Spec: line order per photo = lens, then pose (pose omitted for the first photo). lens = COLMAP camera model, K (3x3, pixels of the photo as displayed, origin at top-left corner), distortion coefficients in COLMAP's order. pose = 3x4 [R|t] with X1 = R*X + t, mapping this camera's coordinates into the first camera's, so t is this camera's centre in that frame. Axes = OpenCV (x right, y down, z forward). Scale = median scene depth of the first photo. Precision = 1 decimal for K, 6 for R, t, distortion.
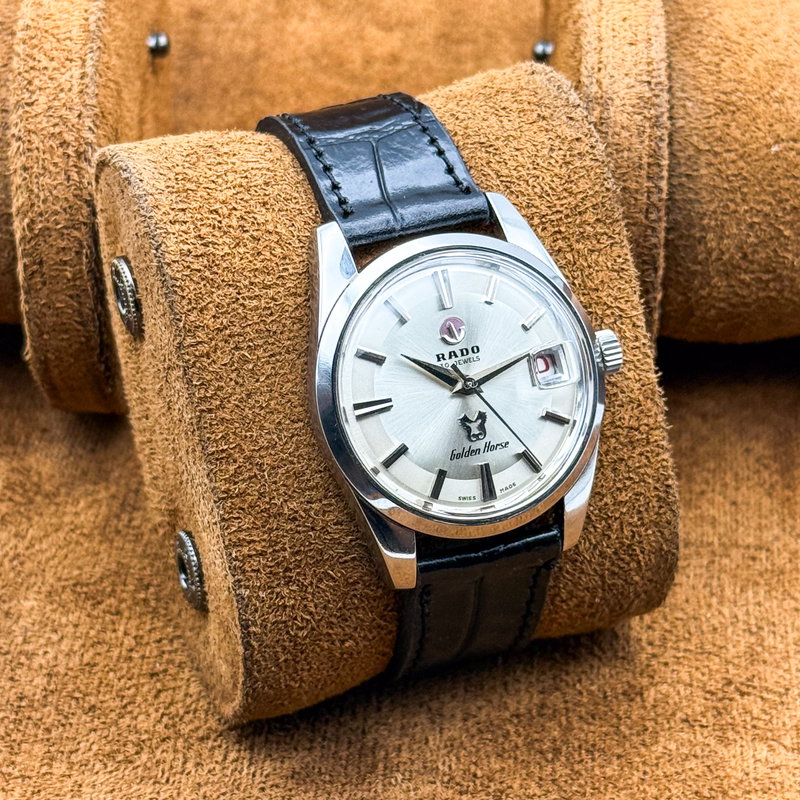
lens RADIAL K [[2281.2, 0, 398.2], [0, 2281.2, 398.0], [0, 0, 1]] dist [0.145011, 0.000000]
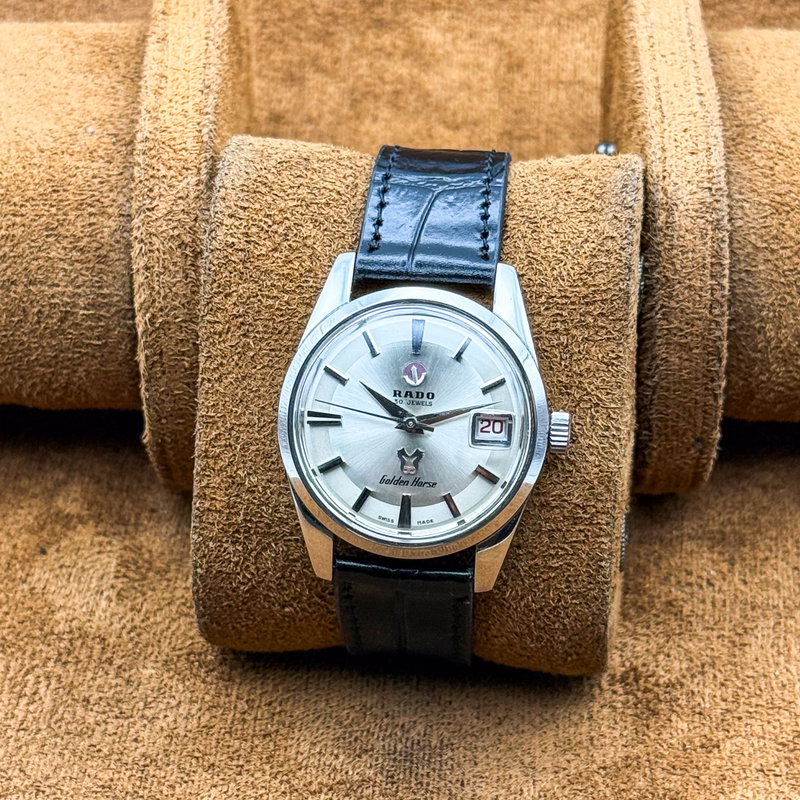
lens RADIAL K [[2281.2, 0, 400.6], [0, 2281.2, 401.8], [0, 0, 1]] dist [0.145011, 0.000000]
pose [[0.891616, 0.287582, -0.349739, 0.410237], [-0.270552, 0.957727, 0.097779, -0.122966], [0.363074, 0.007441, 0.931731, -0.049859]]
